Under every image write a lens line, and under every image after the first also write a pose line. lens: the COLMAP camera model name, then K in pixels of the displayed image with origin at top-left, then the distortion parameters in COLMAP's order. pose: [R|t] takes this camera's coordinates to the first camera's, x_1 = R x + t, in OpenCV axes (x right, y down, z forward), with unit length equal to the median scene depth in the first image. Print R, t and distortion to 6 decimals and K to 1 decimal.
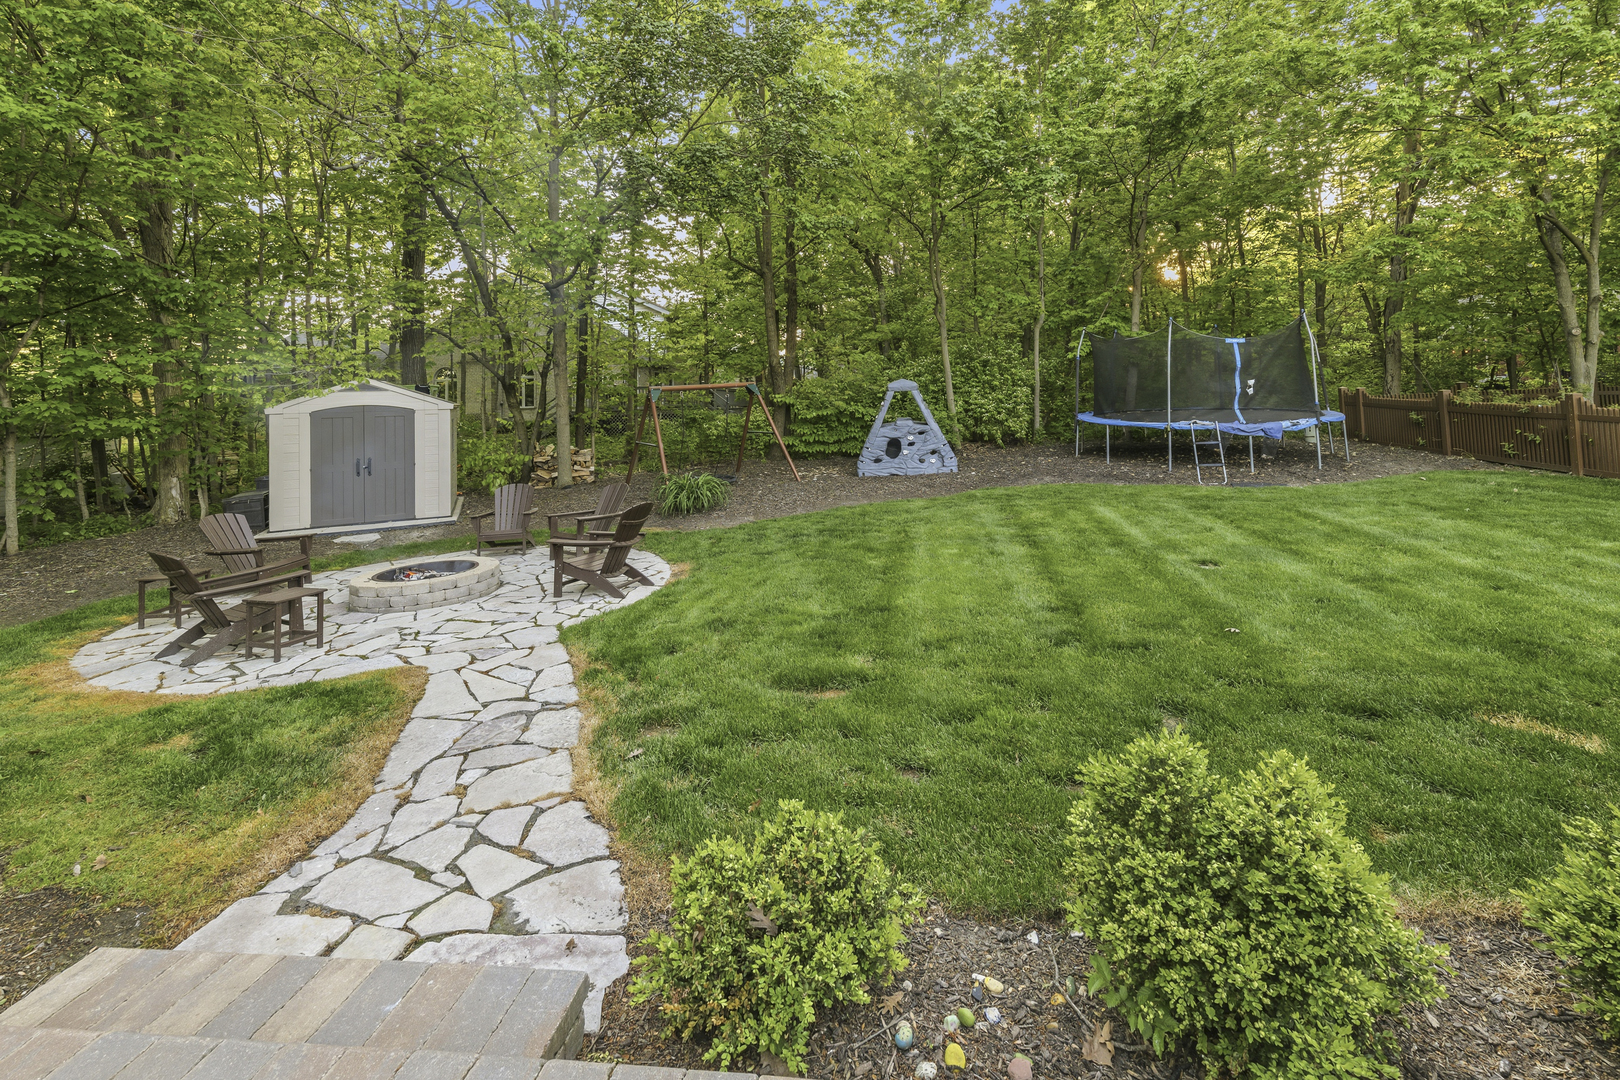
lens RADIAL K [[648.1, 0, 816.6], [0, 648.1, 379.4], [0, 0, 1]] dist [0.009945, -0.000524]
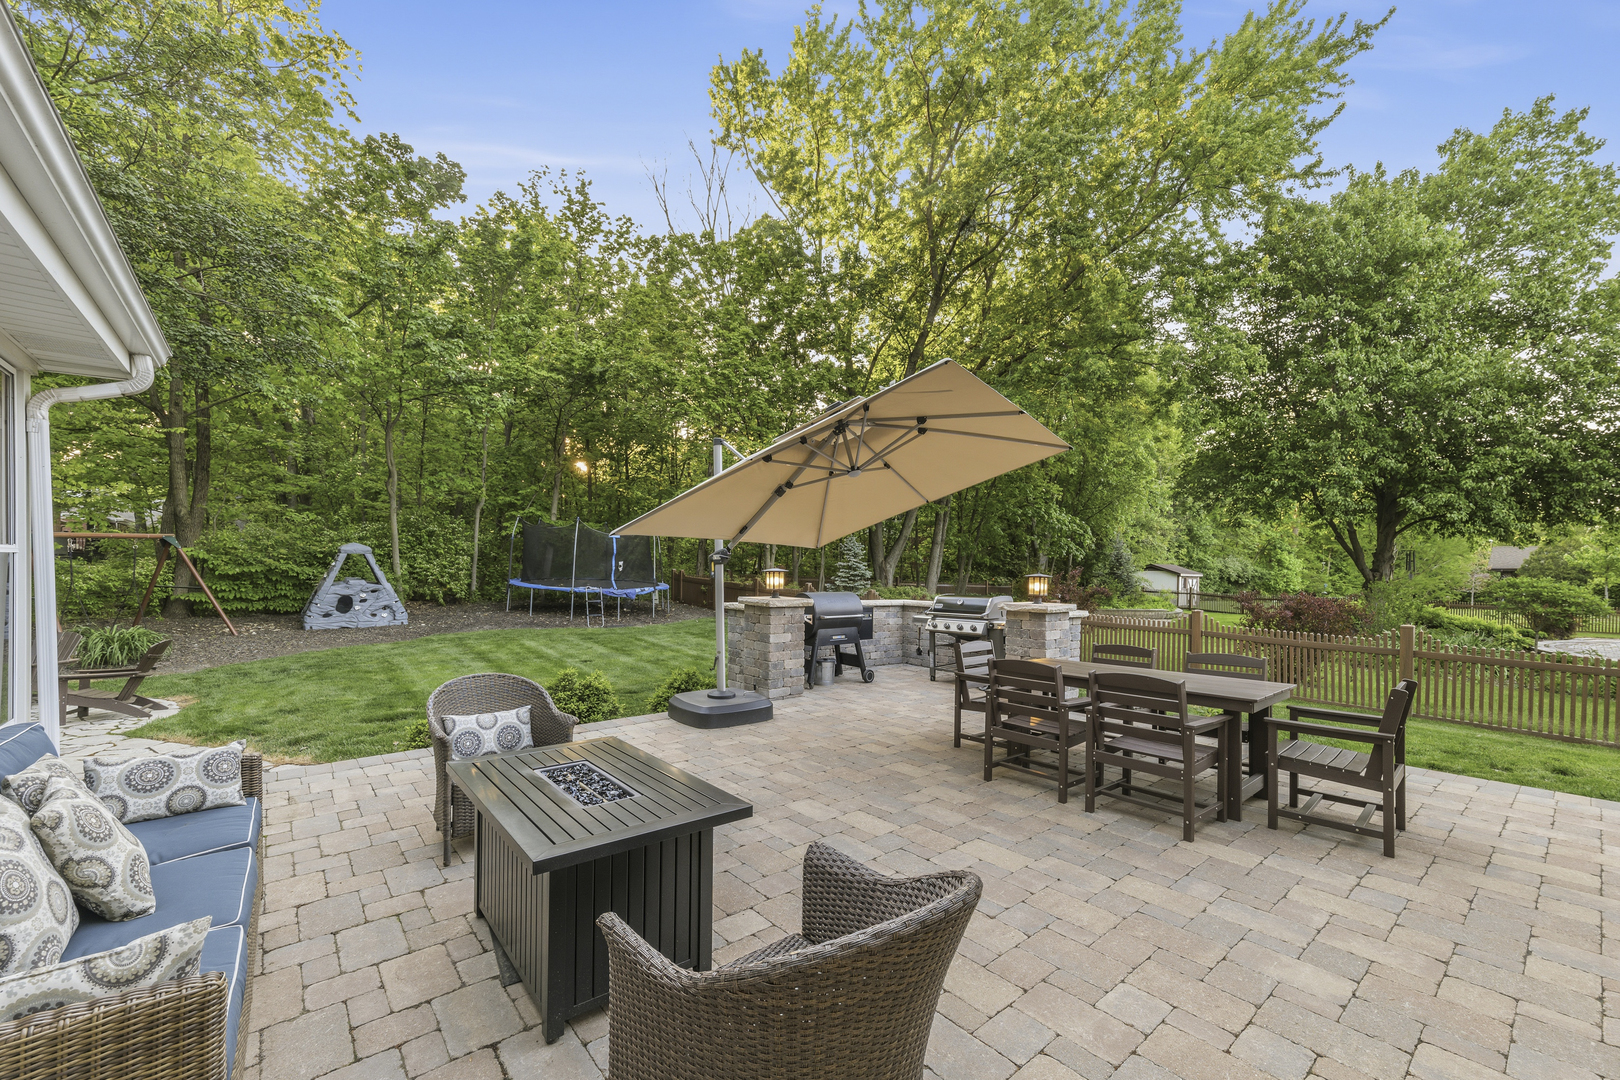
lens RADIAL K [[730.1, 0, 804.9], [0, 730.1, 581.9], [0, 0, 1]] dist [0.014738, -0.000008]
pose [[0.691670, 0.033437, 0.721439, -0.405948], [-0.072394, 0.997106, 0.023193, -0.032136], [-0.718576, -0.068270, 0.692090, -0.734861]]
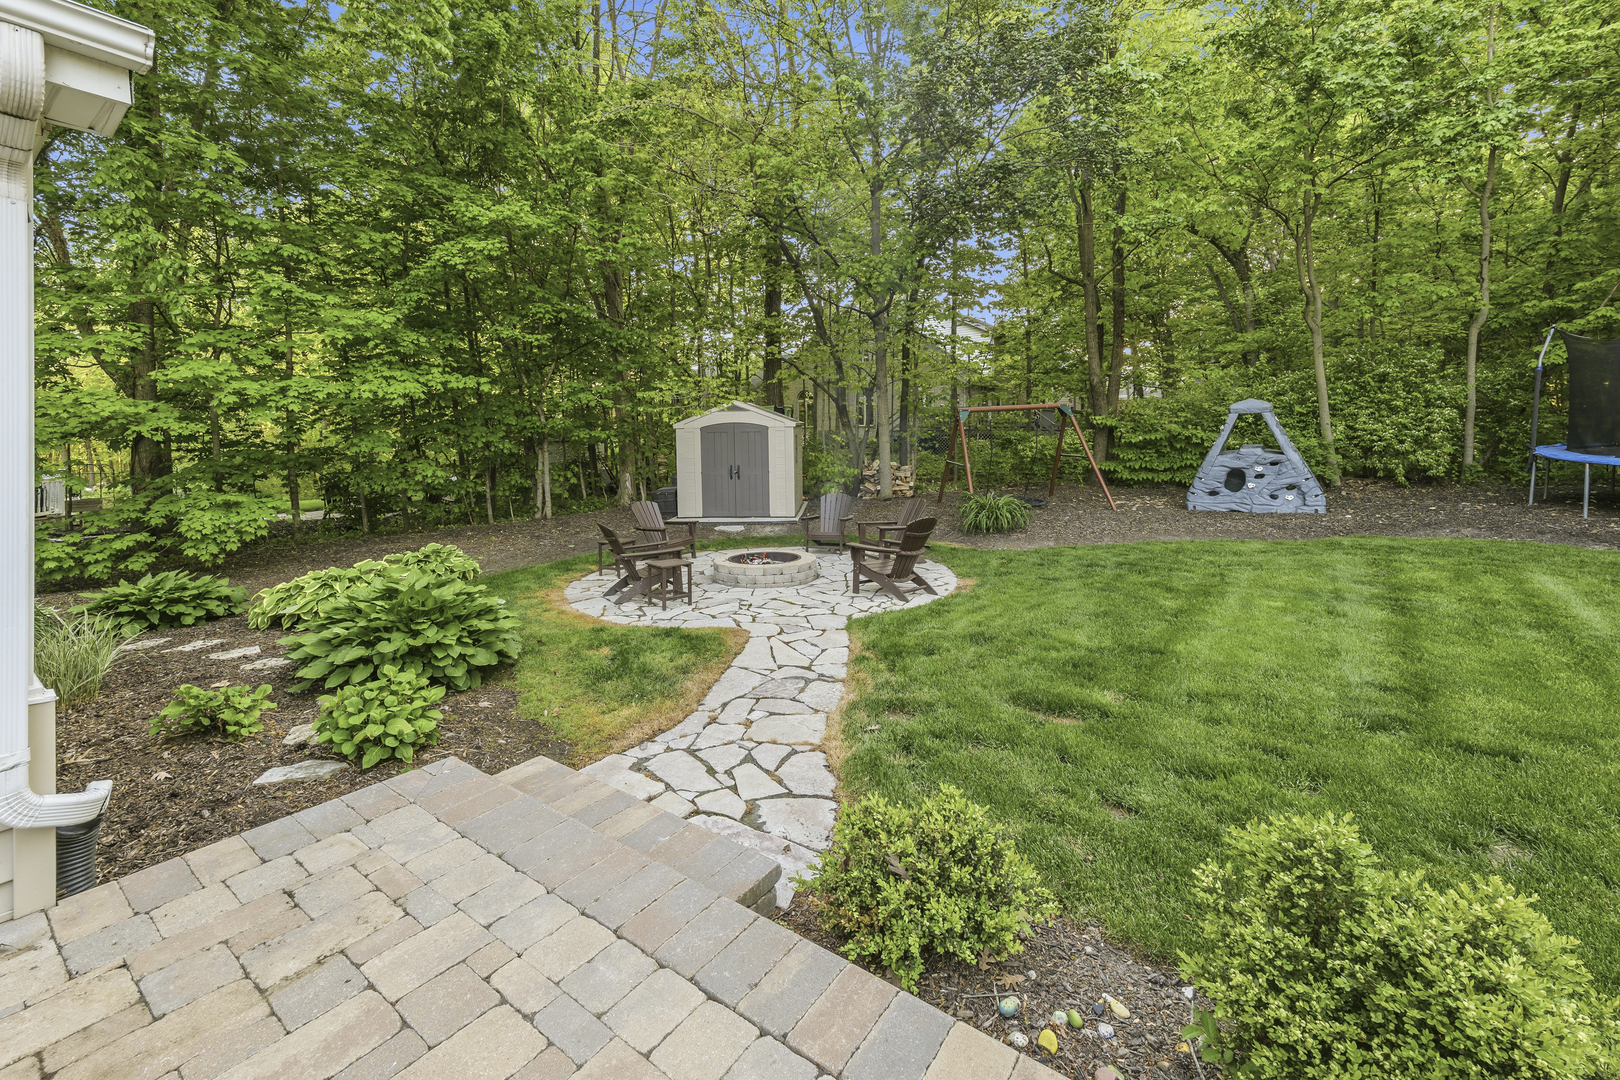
lens RADIAL K [[655.6, 0, 835.5], [0, 655.6, 436.8], [0, 0, 1]] dist [0.011560, -0.000769]
pose [[0.882559, 0.021904, -0.469692, 0.098028], [0.005544, 0.998360, 0.056976, -0.005224], [0.470170, -0.052889, 0.880990, -0.017661]]
